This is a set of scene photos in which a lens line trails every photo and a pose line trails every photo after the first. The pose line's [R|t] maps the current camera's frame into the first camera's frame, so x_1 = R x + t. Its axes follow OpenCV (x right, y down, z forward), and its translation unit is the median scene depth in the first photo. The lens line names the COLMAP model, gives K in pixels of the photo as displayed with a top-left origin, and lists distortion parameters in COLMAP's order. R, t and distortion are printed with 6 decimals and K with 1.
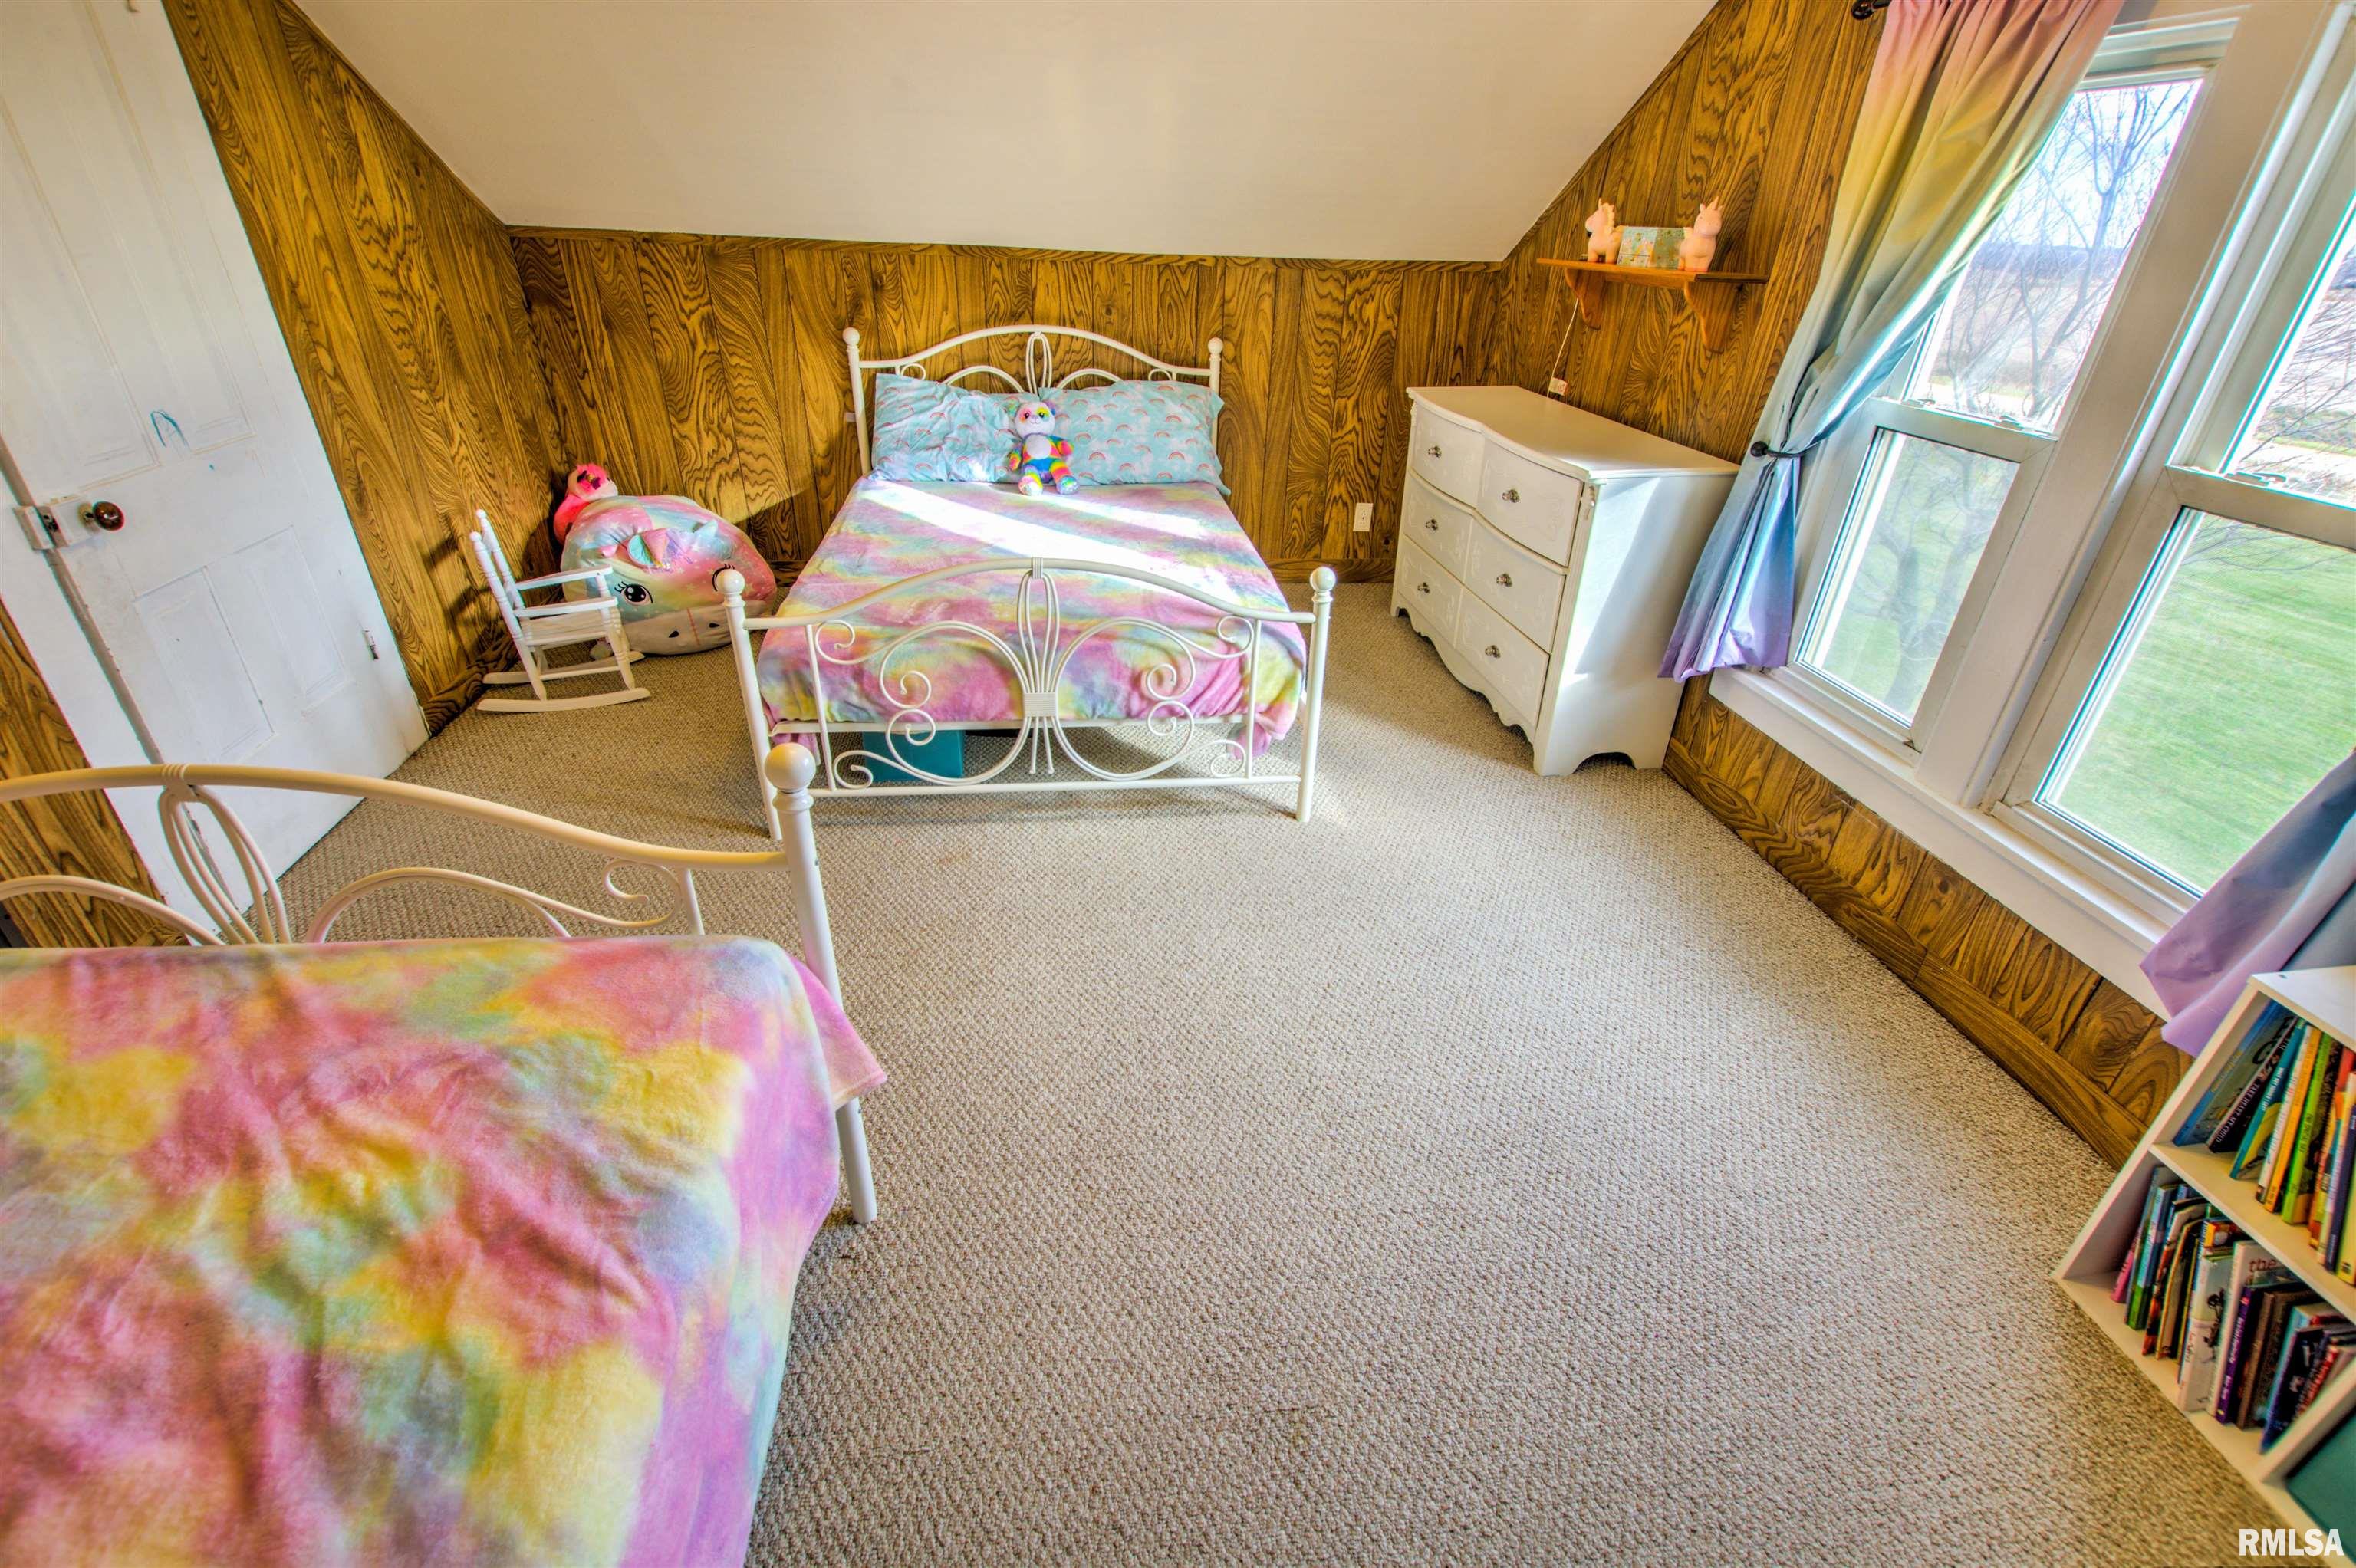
lens RADIAL K [[1016.6, 0, 1178.5], [0, 1016.6, 778.4], [0, 0, 1]] dist [0.003656, 0.000015]
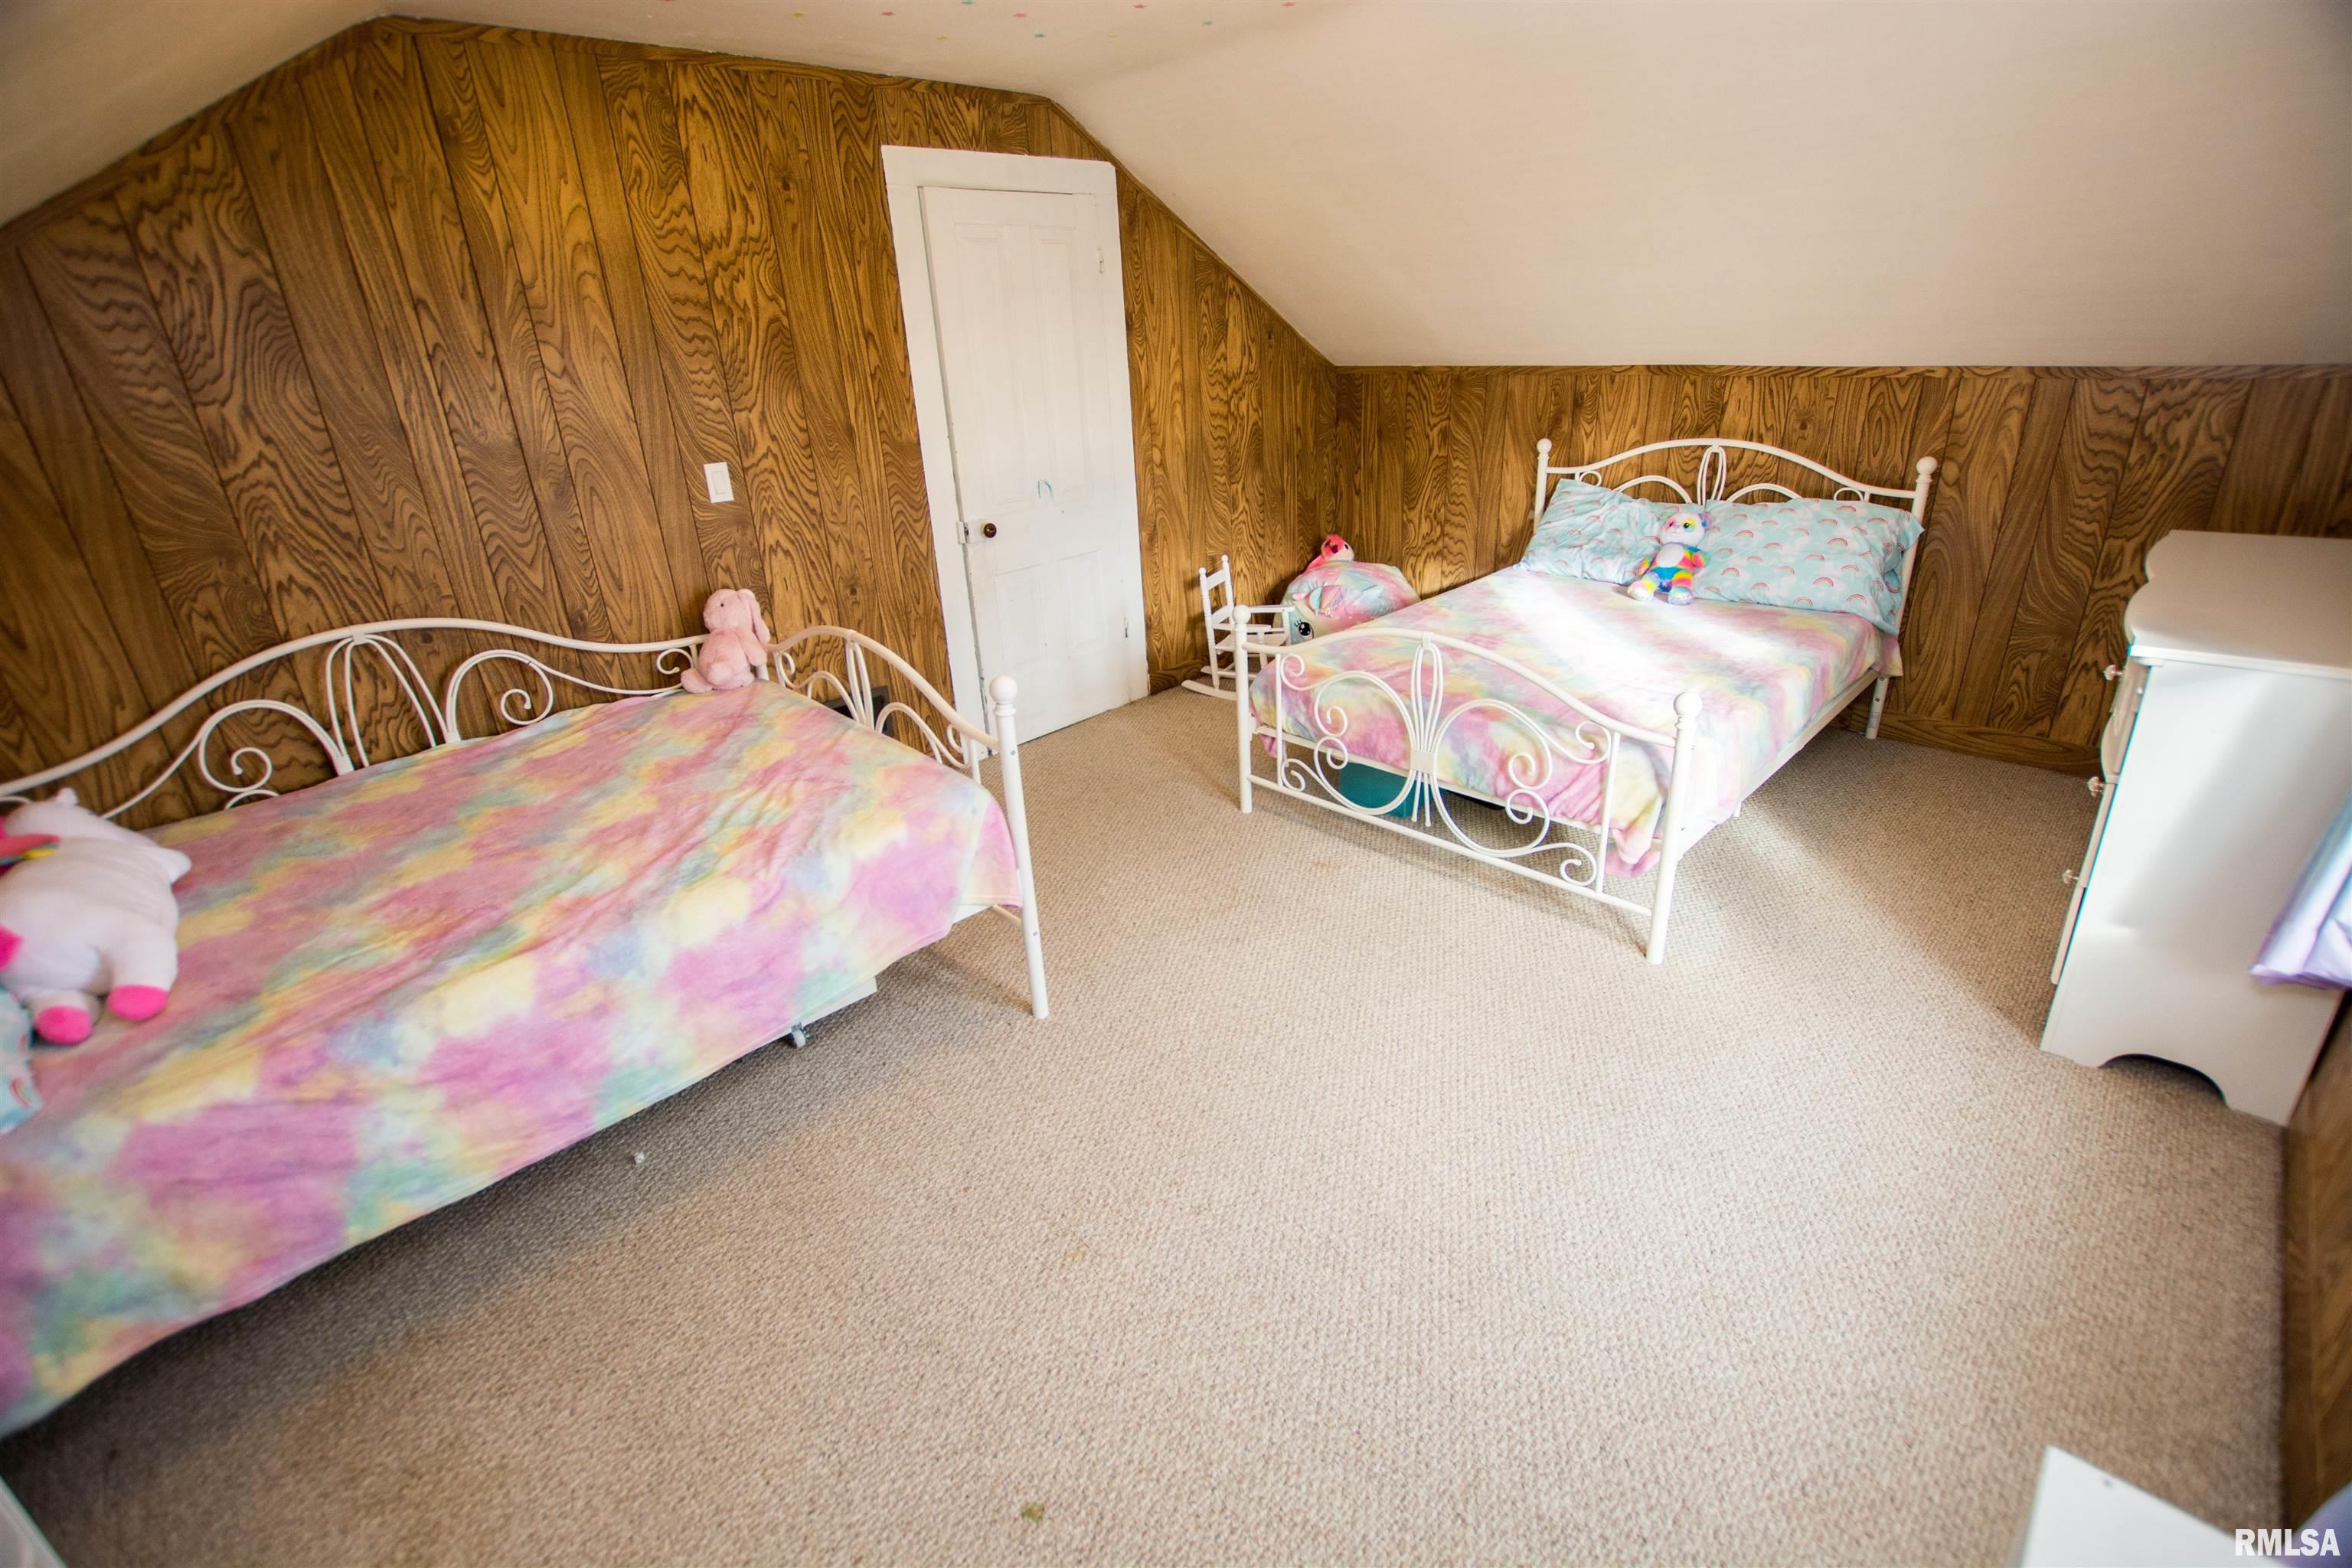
lens RADIAL K [[1019.2, 0, 1176.0], [0, 1019.2, 784.0], [0, 0, 1]] dist [-0.023934, -0.000089]
pose [[0.611657, 0.263138, -0.746079, 0.368983], [-0.324308, 0.943582, 0.066919, -0.023568], [0.721596, 0.201028, 0.662486, 0.036306]]
